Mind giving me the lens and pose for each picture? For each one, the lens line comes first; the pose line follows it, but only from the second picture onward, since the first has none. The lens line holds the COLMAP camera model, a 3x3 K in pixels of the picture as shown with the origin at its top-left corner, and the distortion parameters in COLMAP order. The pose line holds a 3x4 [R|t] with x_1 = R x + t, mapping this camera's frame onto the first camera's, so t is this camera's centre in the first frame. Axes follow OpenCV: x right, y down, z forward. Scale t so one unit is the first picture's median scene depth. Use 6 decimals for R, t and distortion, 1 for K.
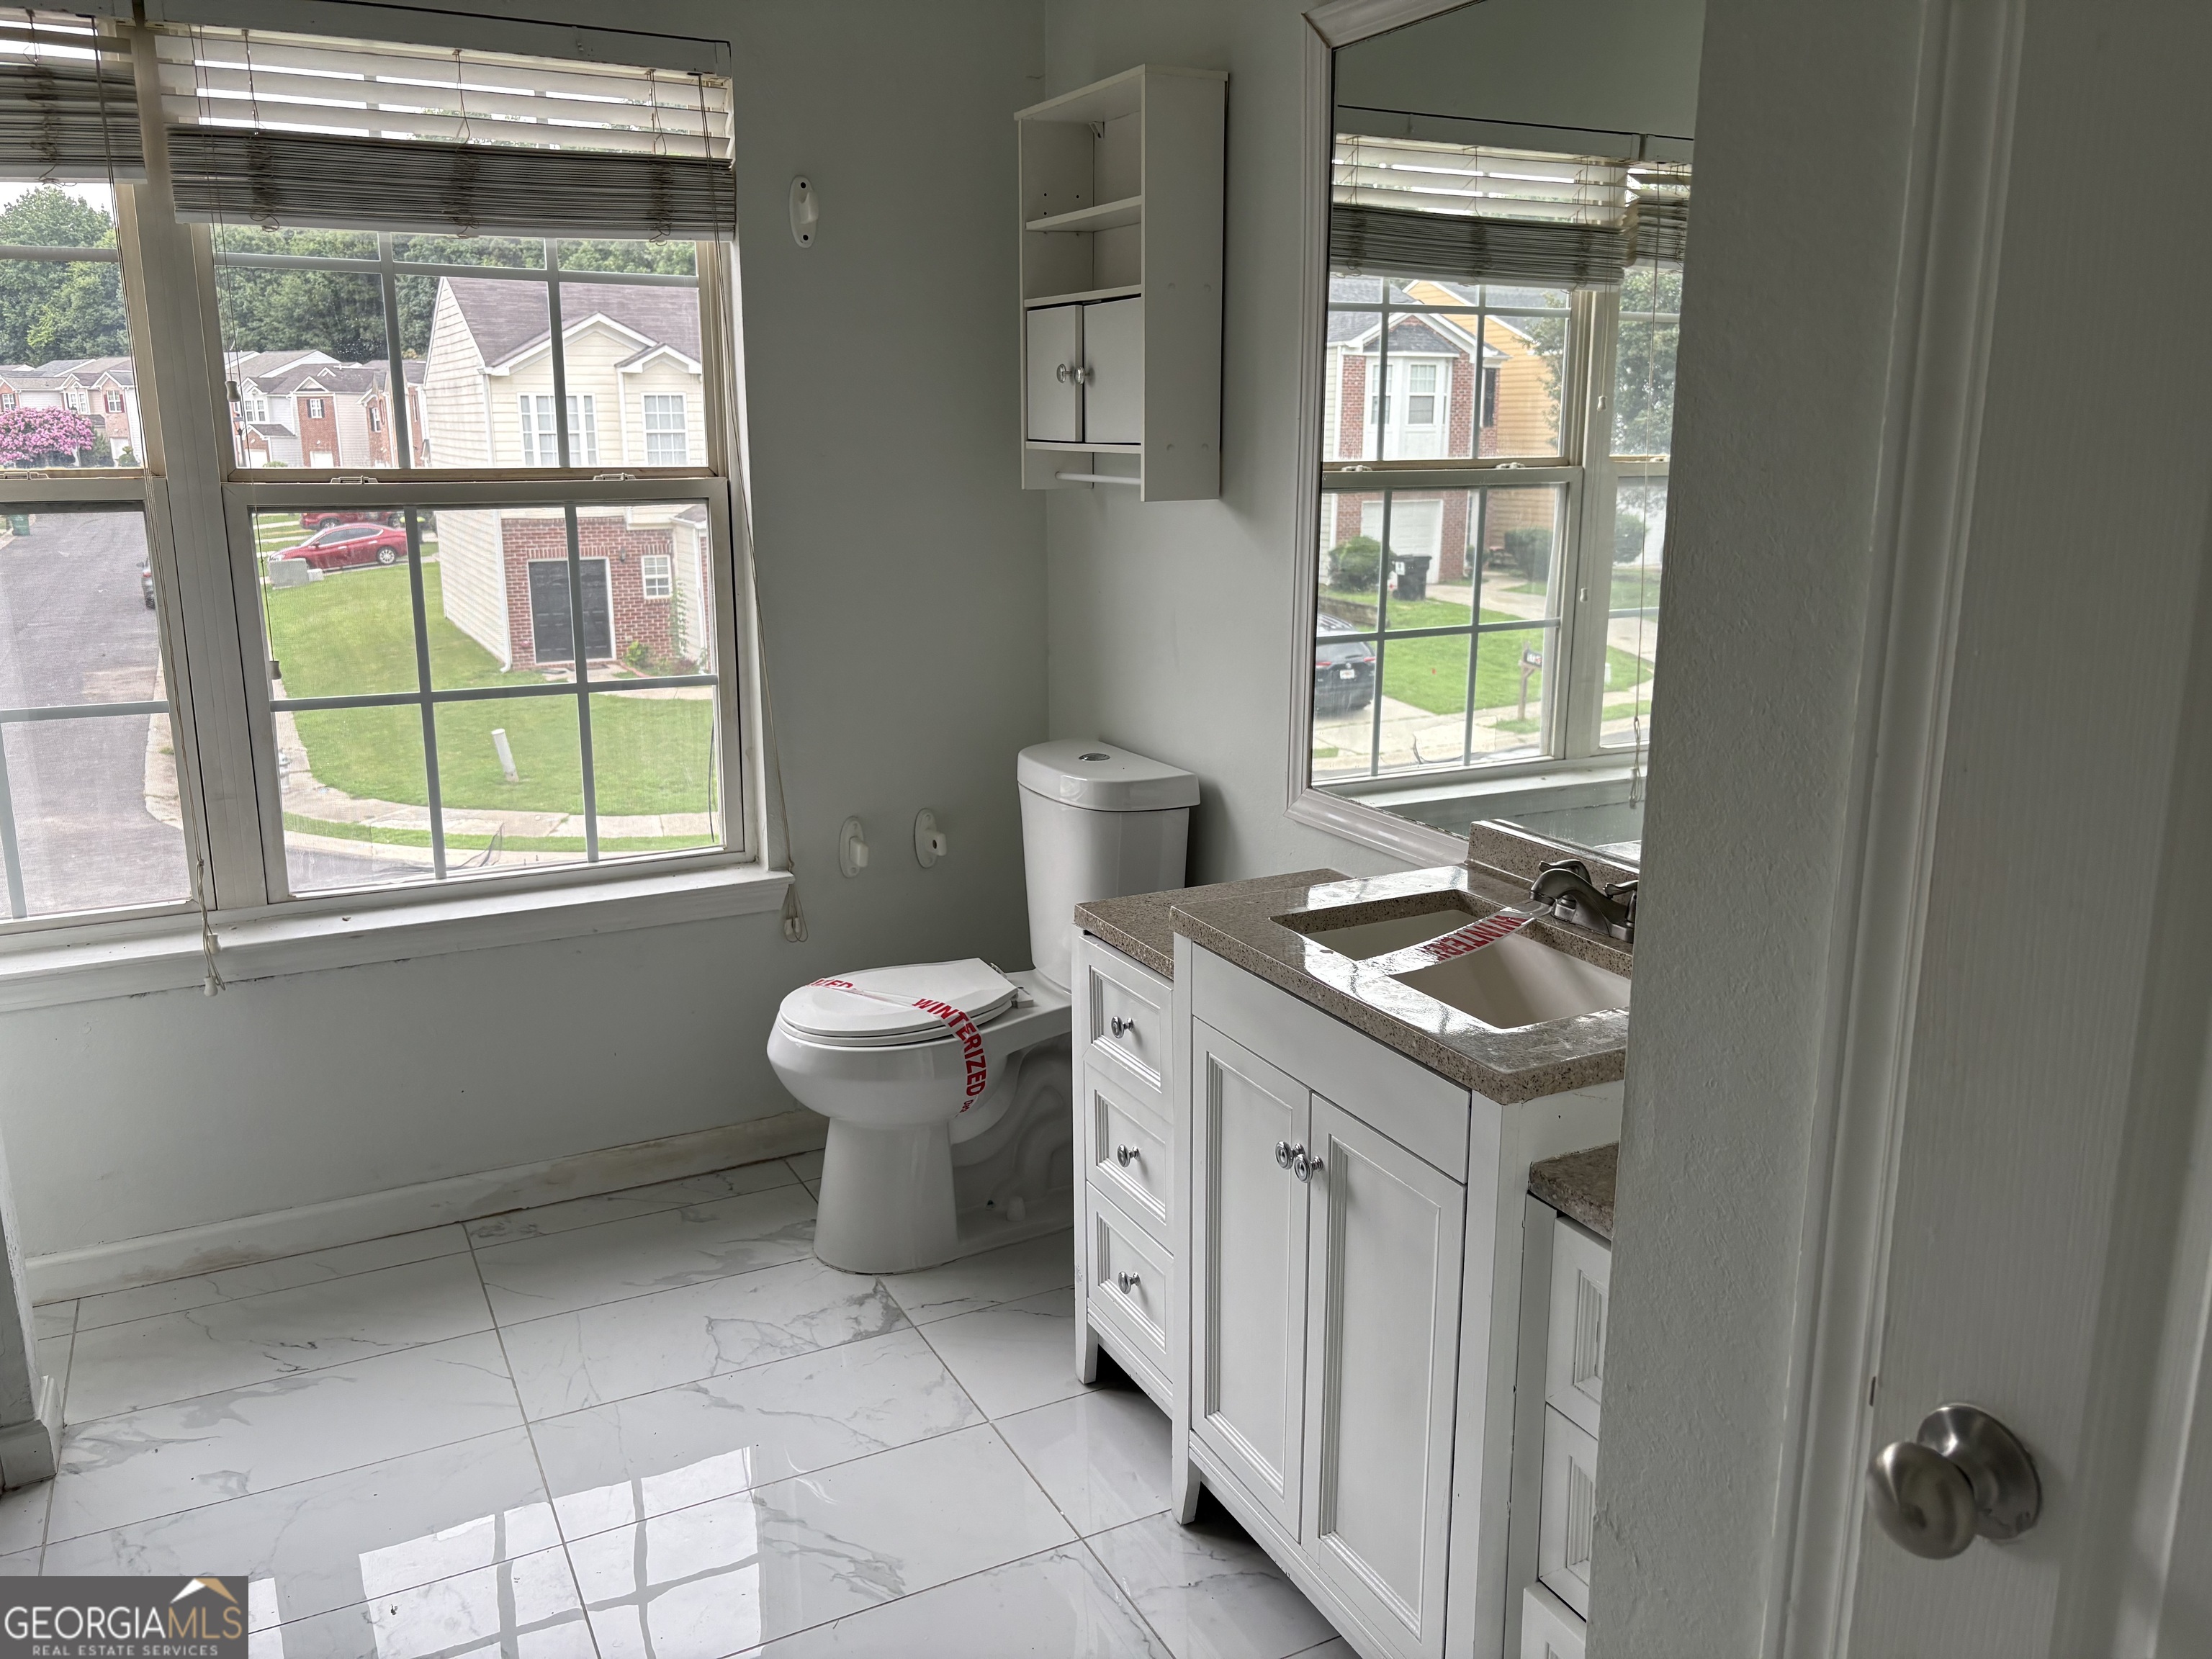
lens RADIAL K [[1695.3, 0, 1102.1], [0, 1695.3, 819.5], [0, 0, 1]] dist [0.039628, -0.051173]
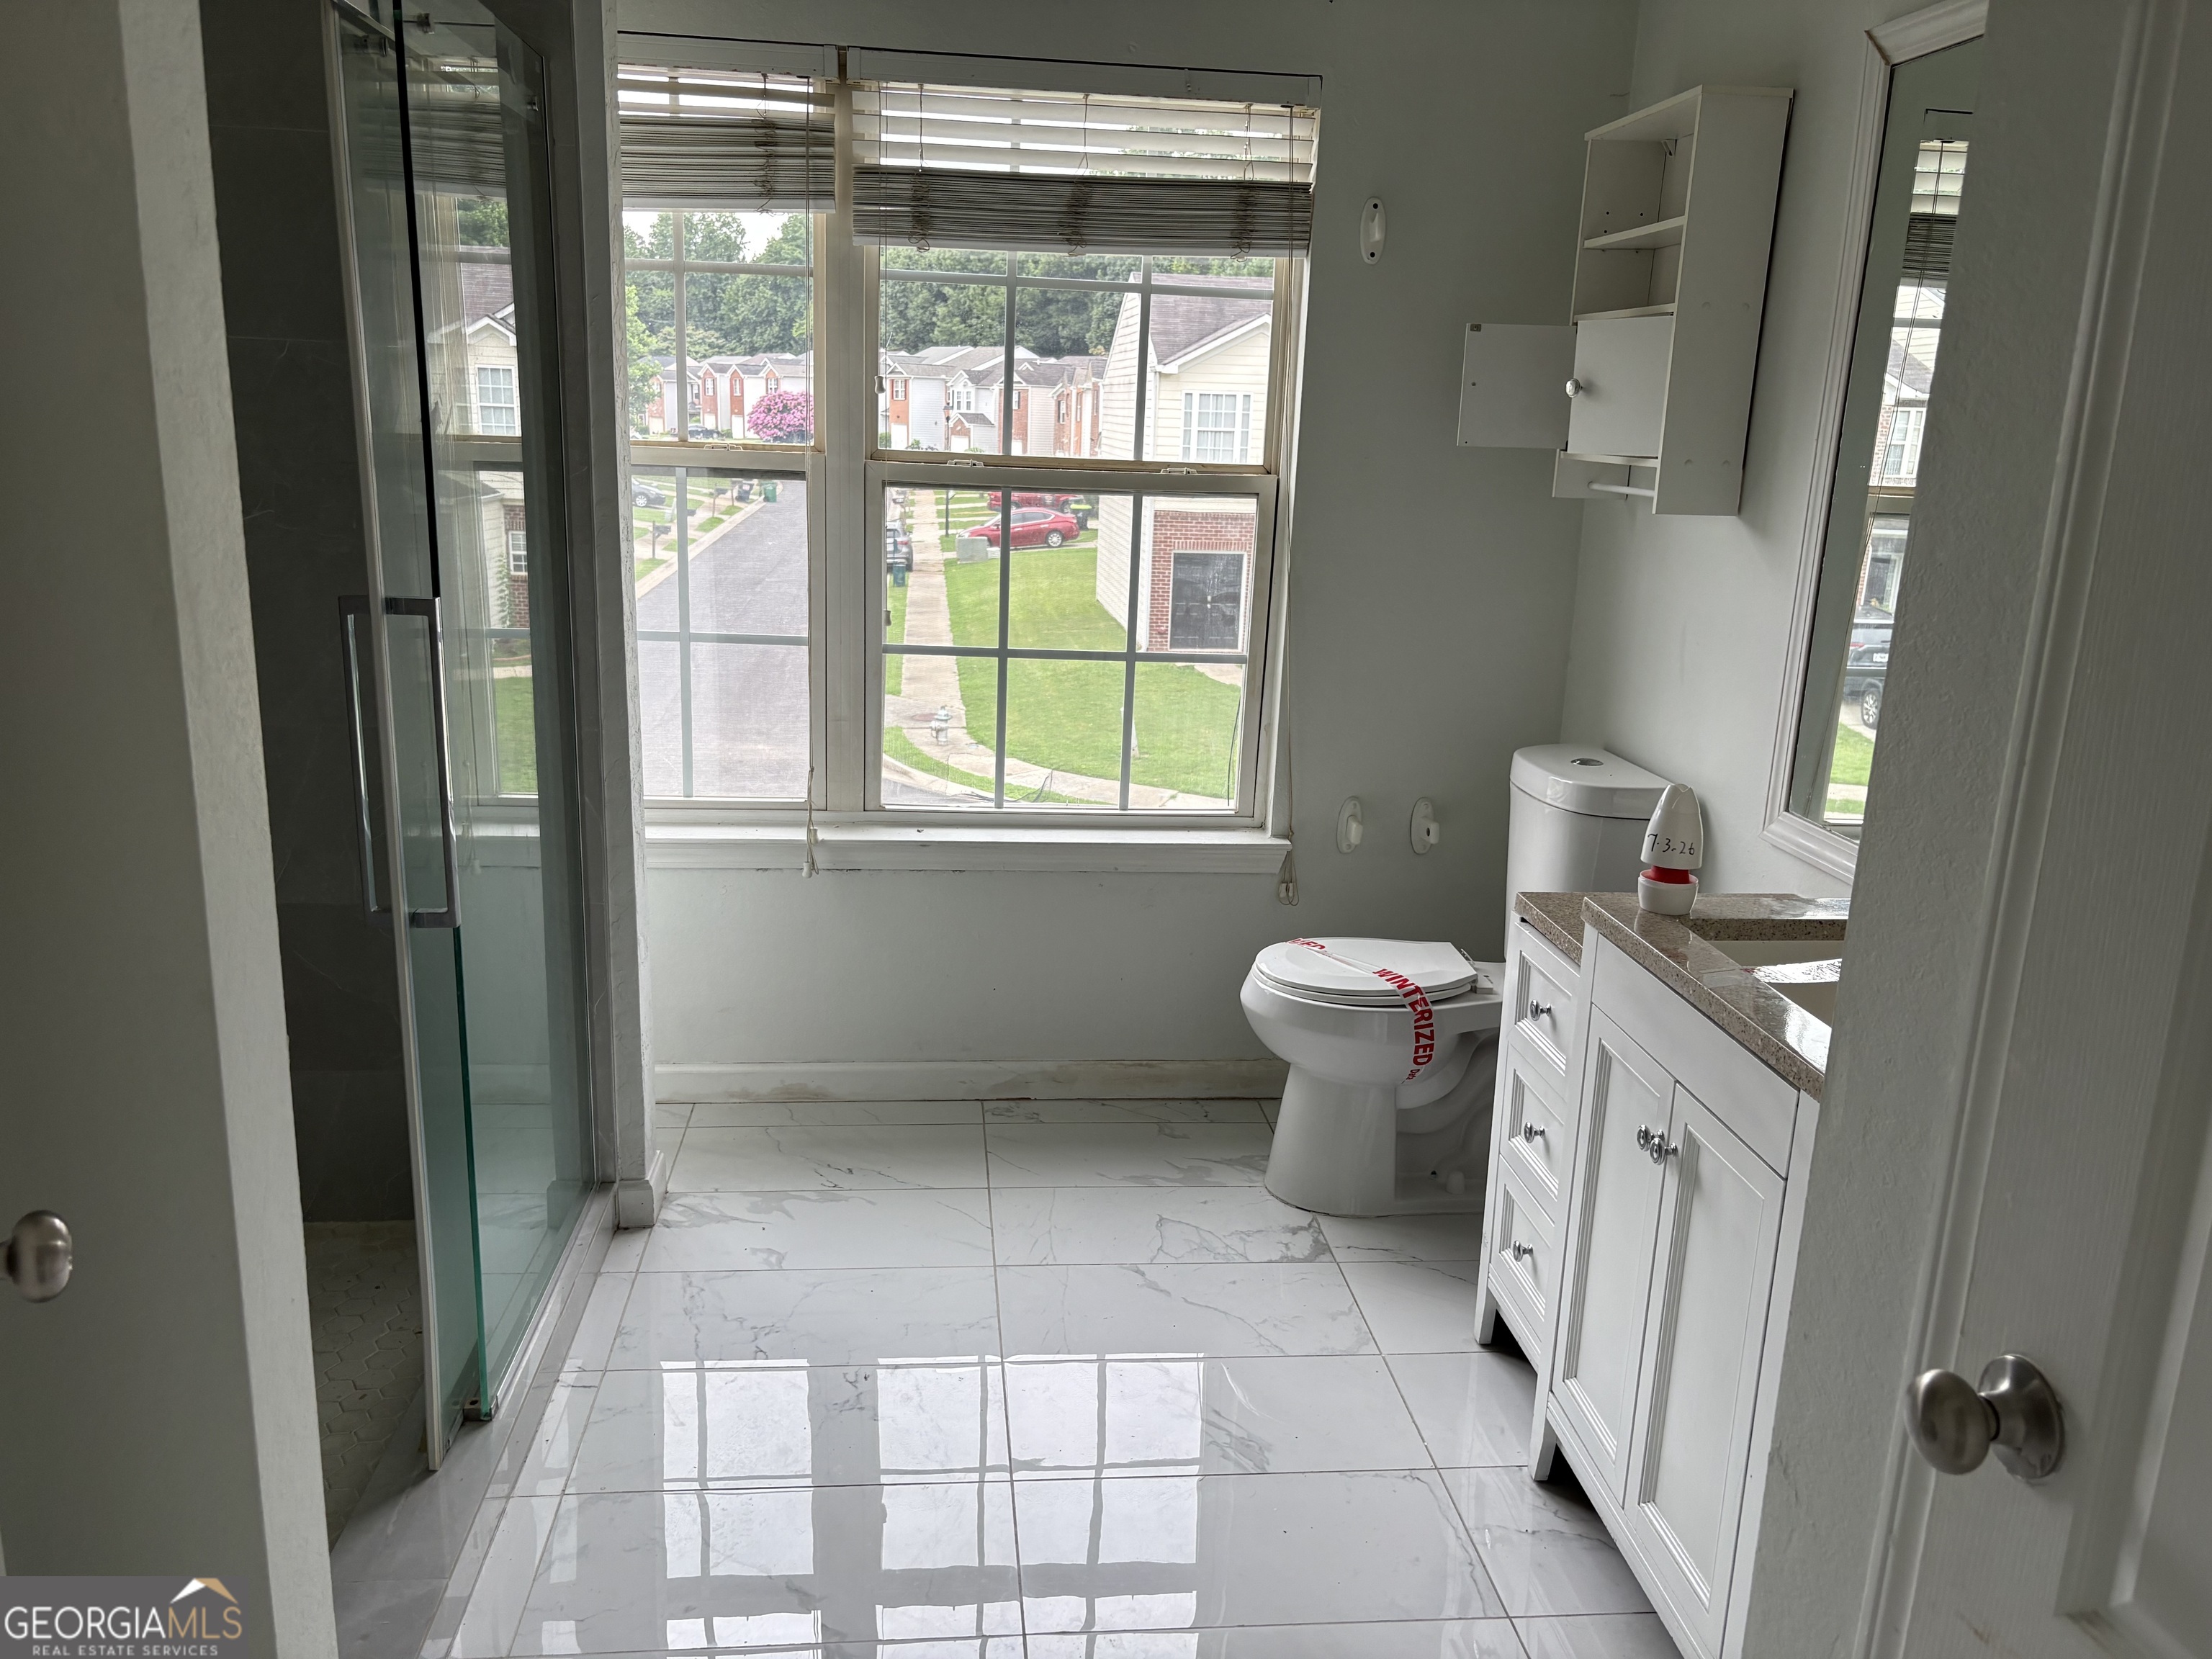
lens RADIAL K [[1695.3, 0, 1080.2], [0, 1695.3, 855.1], [0, 0, 1]] dist [0.039628, -0.051173]
pose [[0.926770, 0.125166, -0.354163, 0.089780], [-0.118804, 0.992122, 0.039746, 0.015322], [0.356348, 0.005240, 0.934339, -0.075518]]
